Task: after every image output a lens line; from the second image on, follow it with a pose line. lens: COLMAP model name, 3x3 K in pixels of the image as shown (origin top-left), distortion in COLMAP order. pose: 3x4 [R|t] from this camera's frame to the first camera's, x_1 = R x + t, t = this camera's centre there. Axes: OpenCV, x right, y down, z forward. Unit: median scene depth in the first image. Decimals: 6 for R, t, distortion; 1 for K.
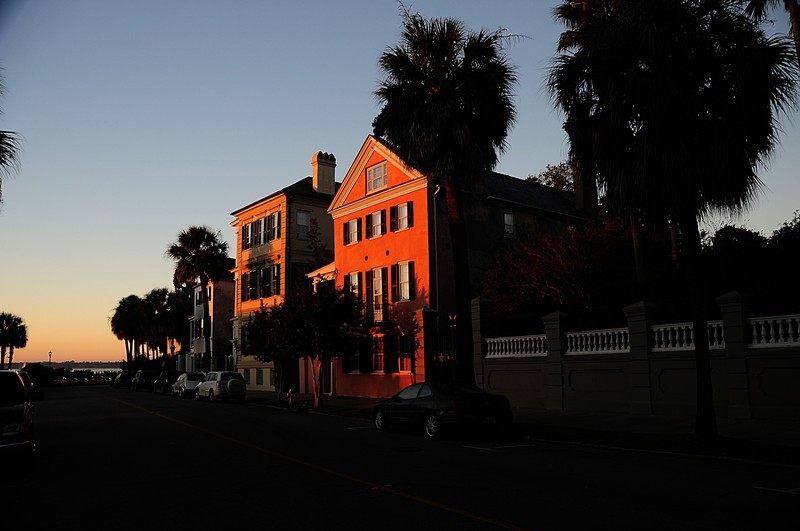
lens RADIAL K [[663.6, 0, 403.7], [0, 663.6, 264.8], [0, 0, 1]] dist [-0.114281, 0.041720]
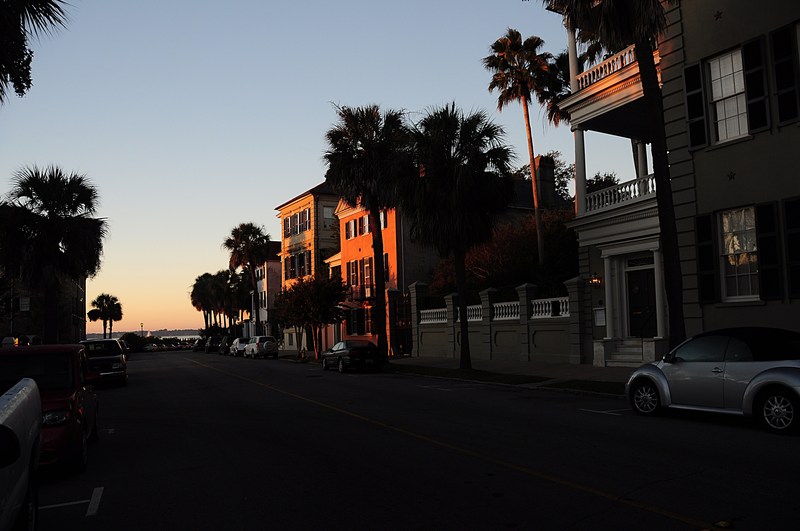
lens RADIAL K [[663.6, 0, 397.9], [0, 663.6, 266.8], [0, 0, 1]] dist [-0.114281, 0.041720]
pose [[0.991324, -0.029653, -0.128054, 0.154188], [0.037347, 0.997612, 0.058107, -0.041130], [0.126025, -0.062385, 0.990064, -0.257565]]
